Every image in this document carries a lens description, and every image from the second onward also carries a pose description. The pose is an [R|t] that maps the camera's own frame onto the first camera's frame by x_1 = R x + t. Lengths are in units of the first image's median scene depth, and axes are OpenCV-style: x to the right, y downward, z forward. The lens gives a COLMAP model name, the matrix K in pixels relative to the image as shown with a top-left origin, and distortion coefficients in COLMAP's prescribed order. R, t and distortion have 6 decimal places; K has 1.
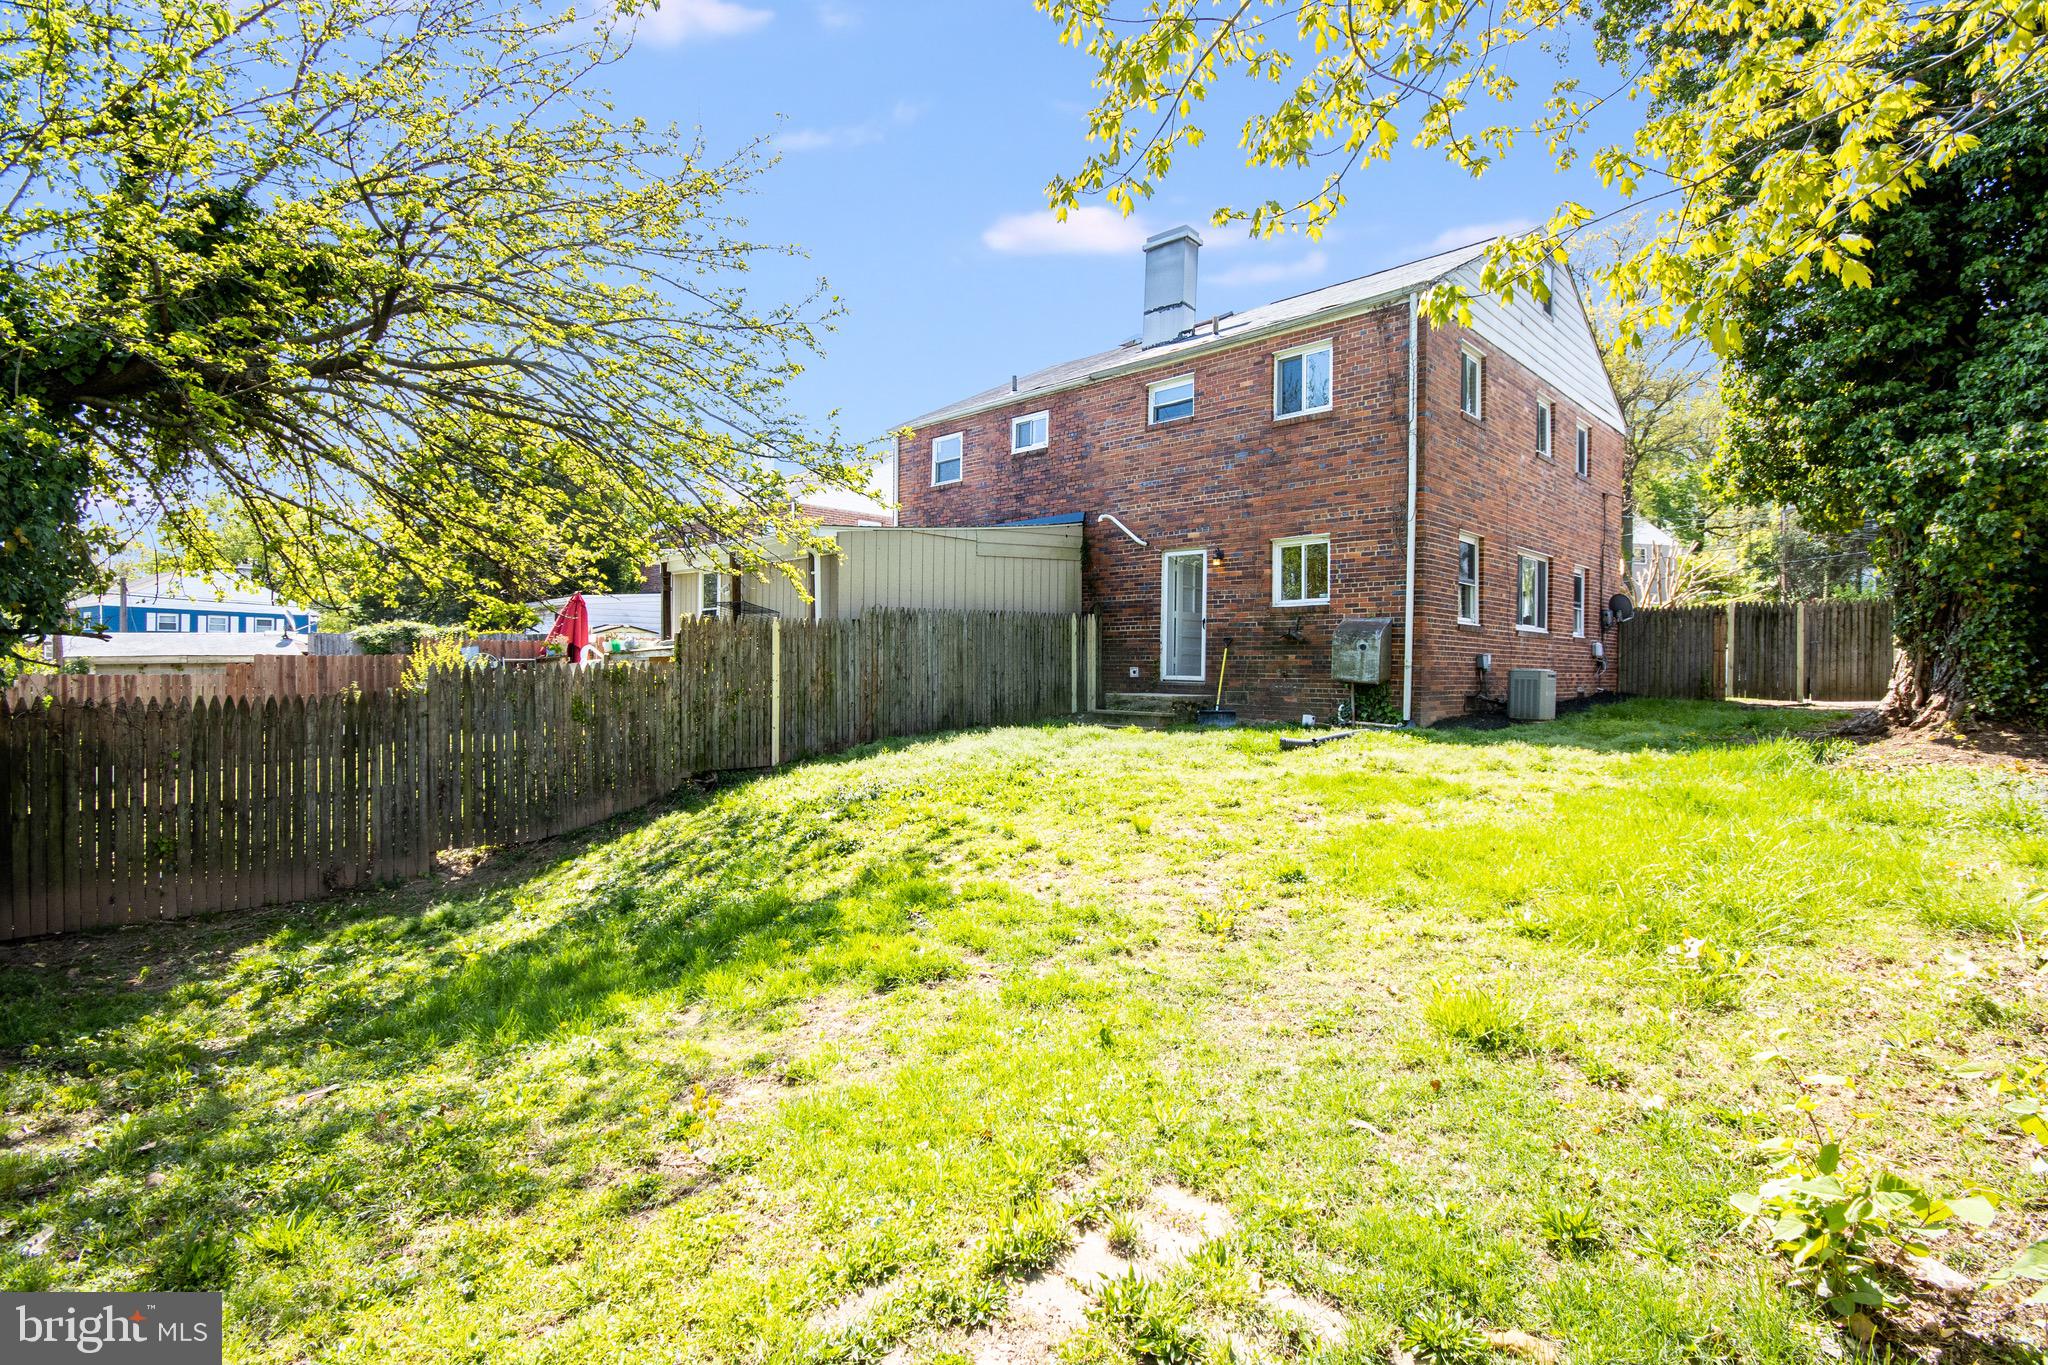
lens RADIAL K [[942.6, 0, 1044.8], [0, 942.6, 655.1], [0, 0, 1]] dist [0.012091, -0.010880]
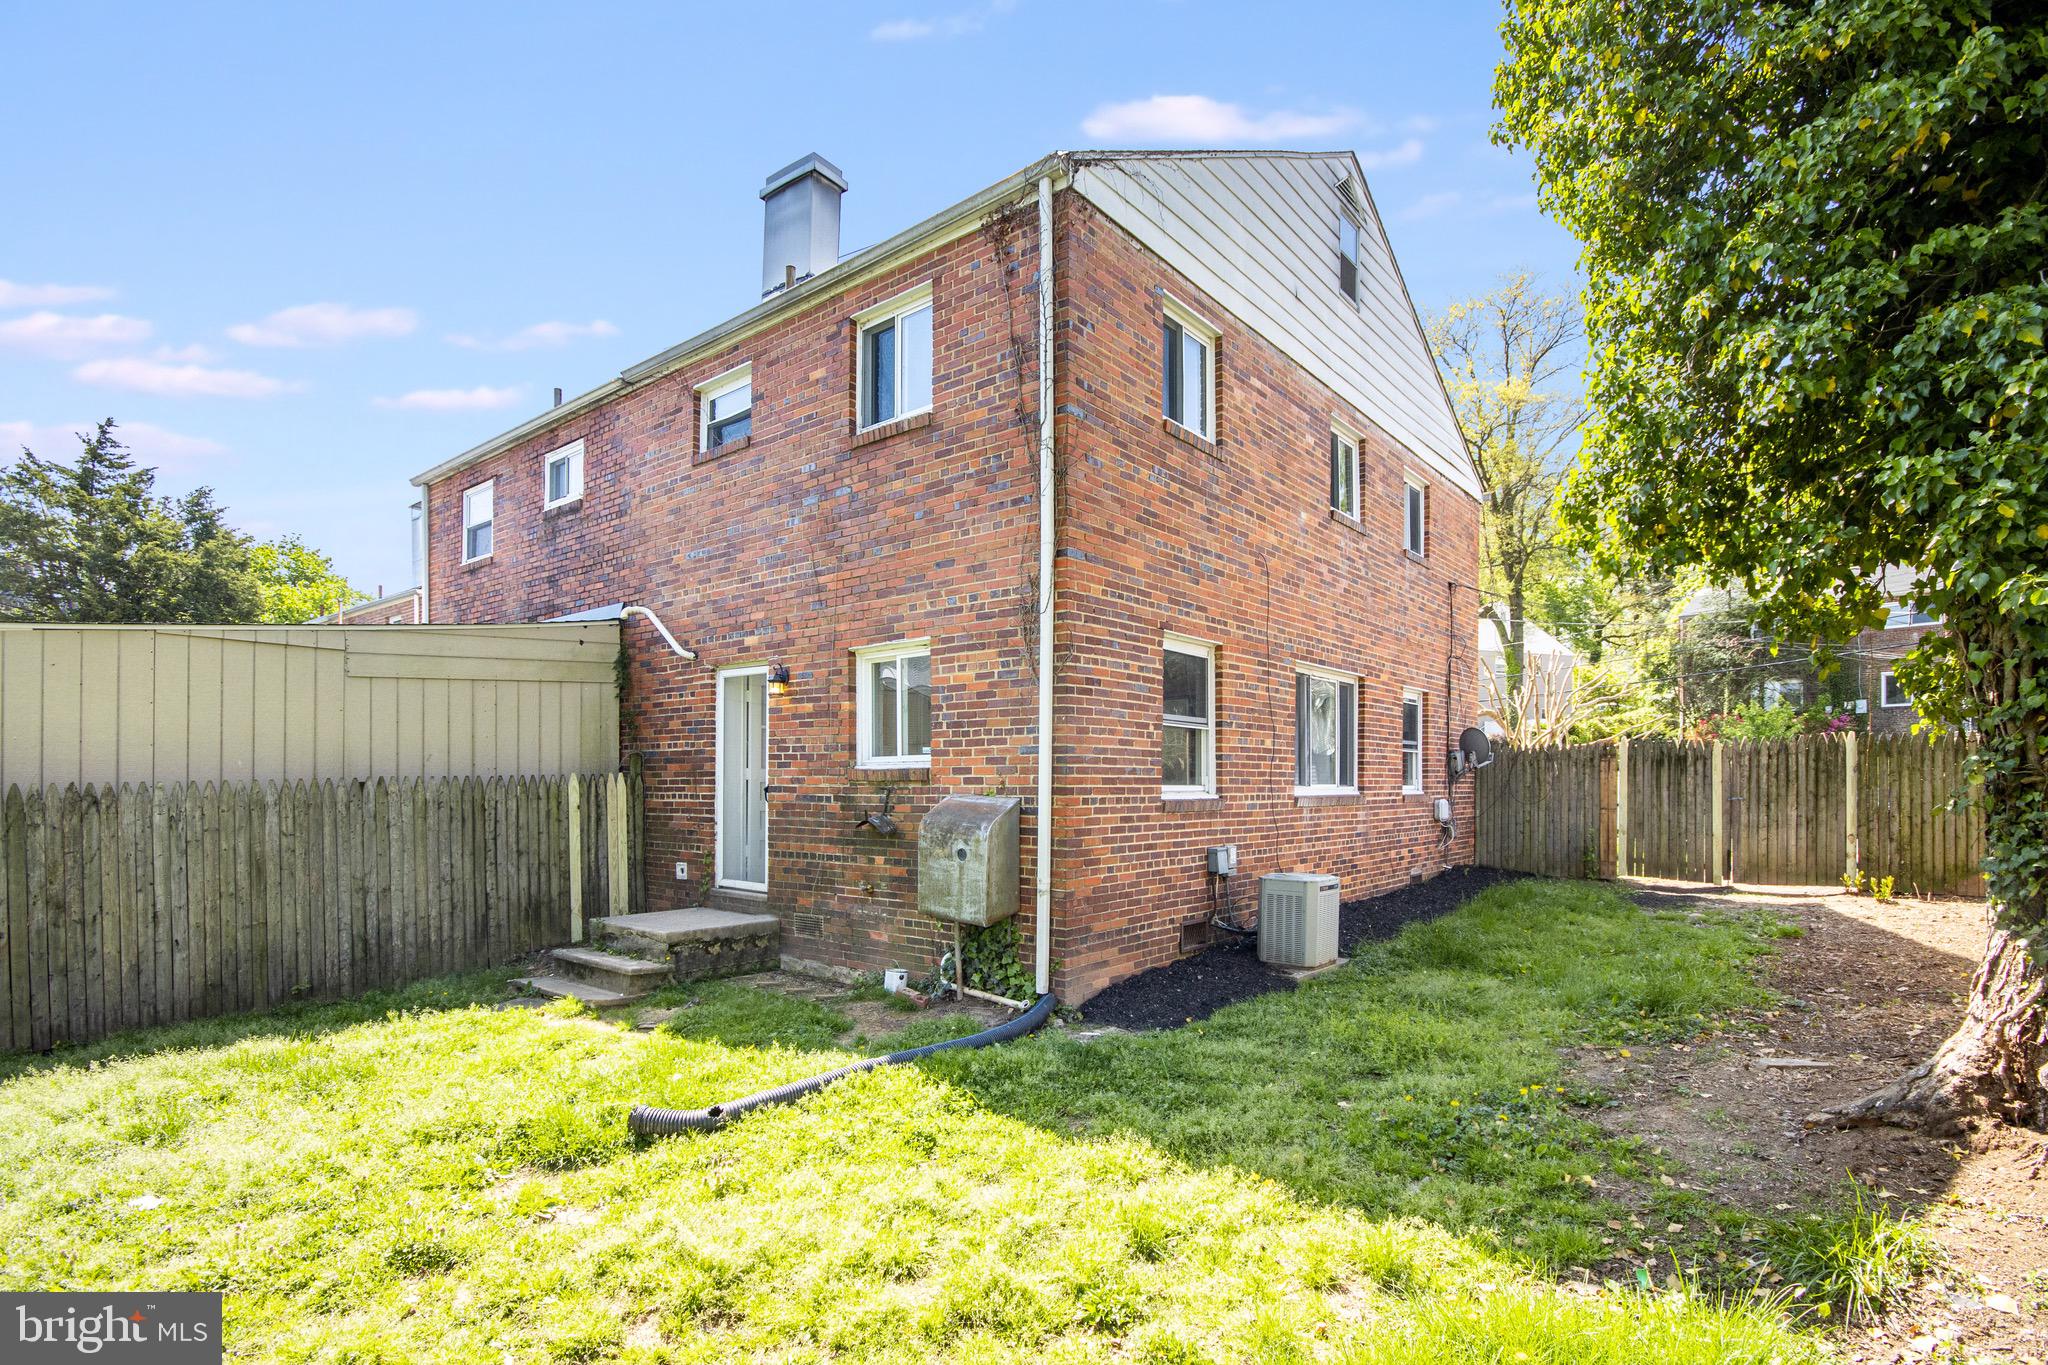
lens RADIAL K [[992.7, 0, 1045.6], [0, 992.7, 773.0], [0, 0, 1]] dist [-0.001693, -0.000663]
pose [[0.995372, -0.010763, 0.095487, 0.289036], [0.010411, 0.999937, 0.004174, -0.048215], [-0.095526, -0.003161, 0.995422, 0.389860]]
